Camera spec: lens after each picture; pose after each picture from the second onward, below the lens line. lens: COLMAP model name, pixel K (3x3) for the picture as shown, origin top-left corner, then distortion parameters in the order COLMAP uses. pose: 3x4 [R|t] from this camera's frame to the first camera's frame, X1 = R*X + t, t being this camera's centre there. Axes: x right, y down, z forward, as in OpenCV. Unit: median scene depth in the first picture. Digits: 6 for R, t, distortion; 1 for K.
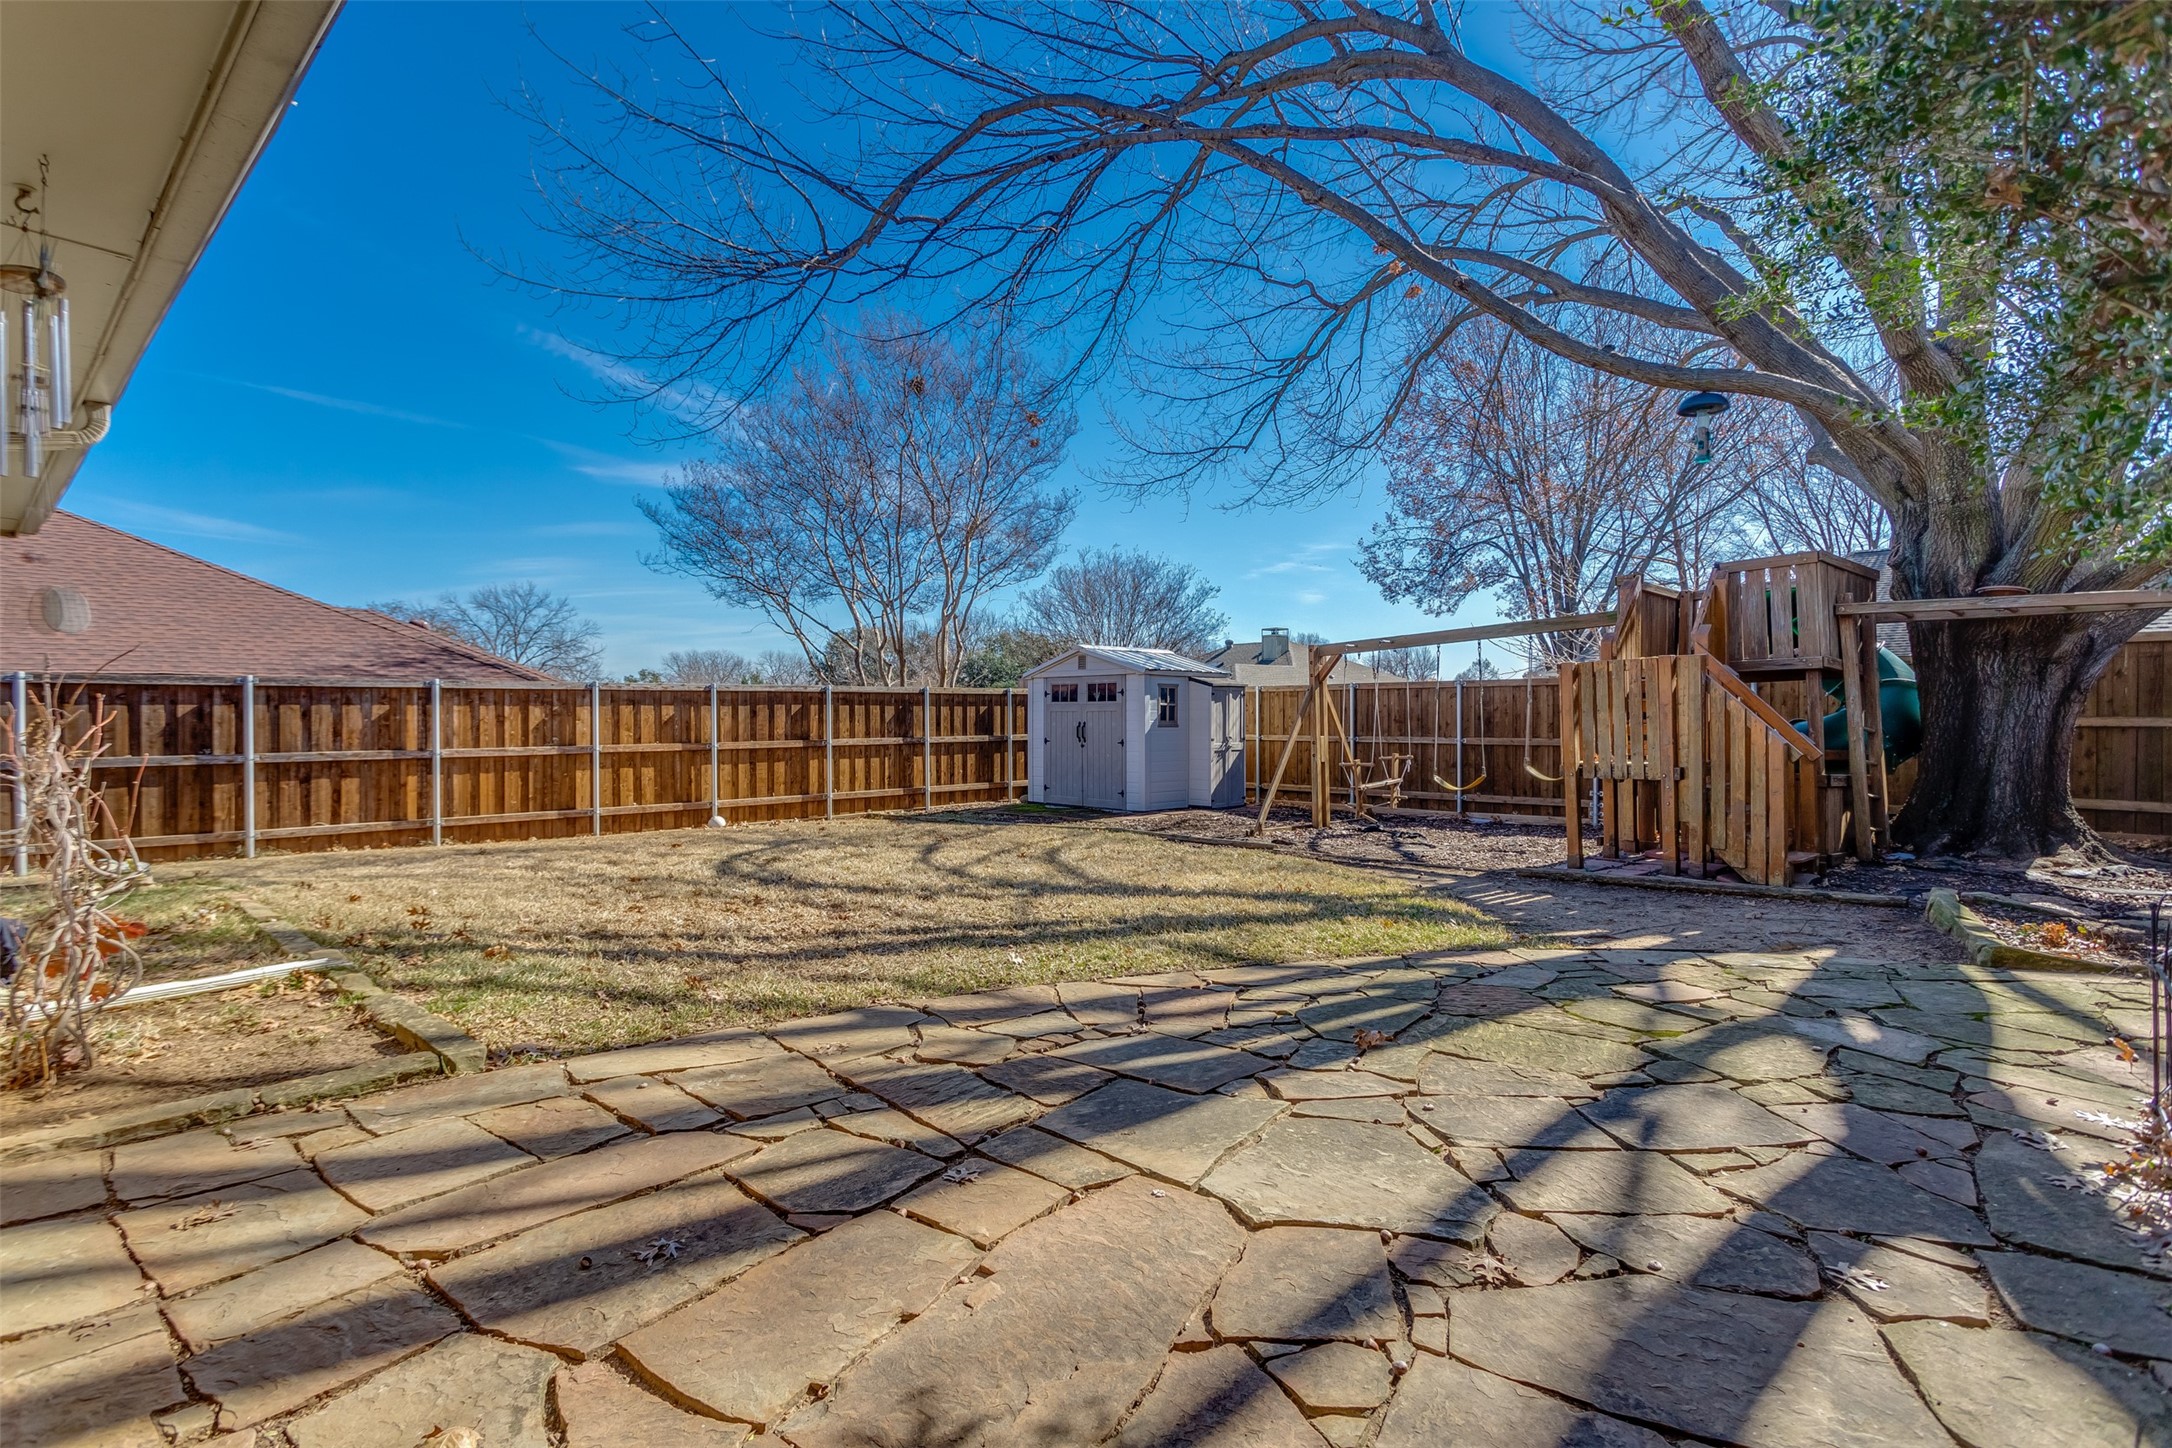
lens RADIAL K [[1010.3, 0, 1078.2], [0, 1010.3, 727.8], [0, 0, 1]] dist [-0.001554, 0.000151]
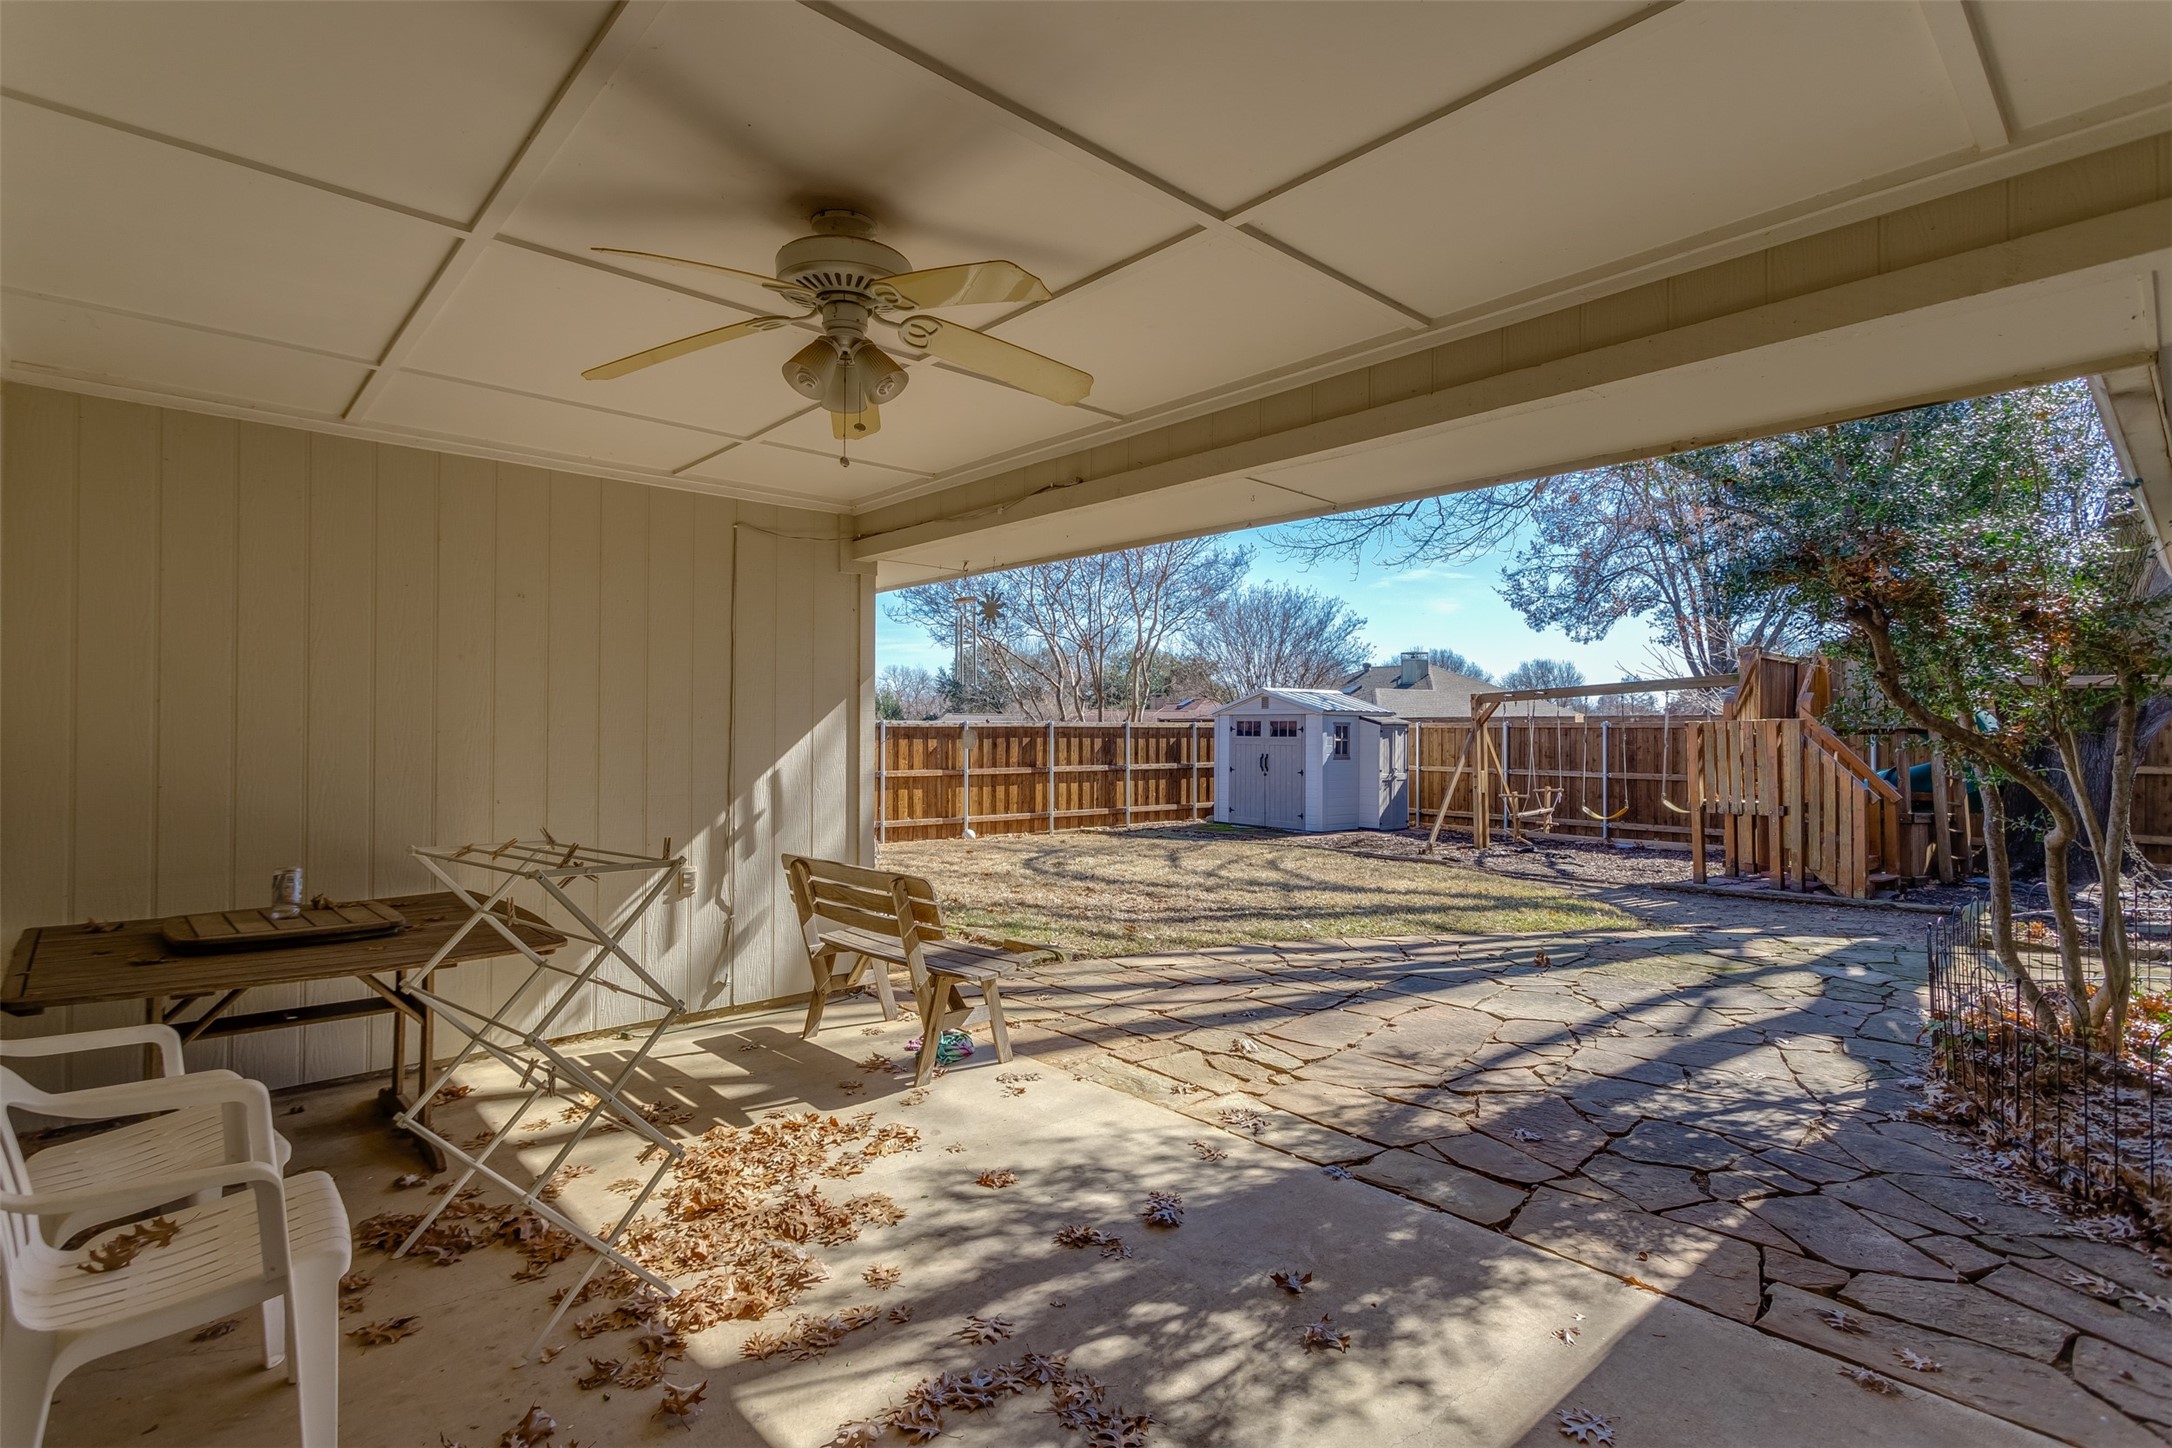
lens RADIAL K [[1034.4, 0, 1075.3], [0, 1034.4, 731.0], [0, 0, 1]] dist [-0.000229, 0.000275]
pose [[0.993509, 0.007475, -0.113508, -0.085258], [-0.008777, 0.999901, -0.010973, -0.018815], [0.113414, 0.011898, 0.993477, -0.229887]]
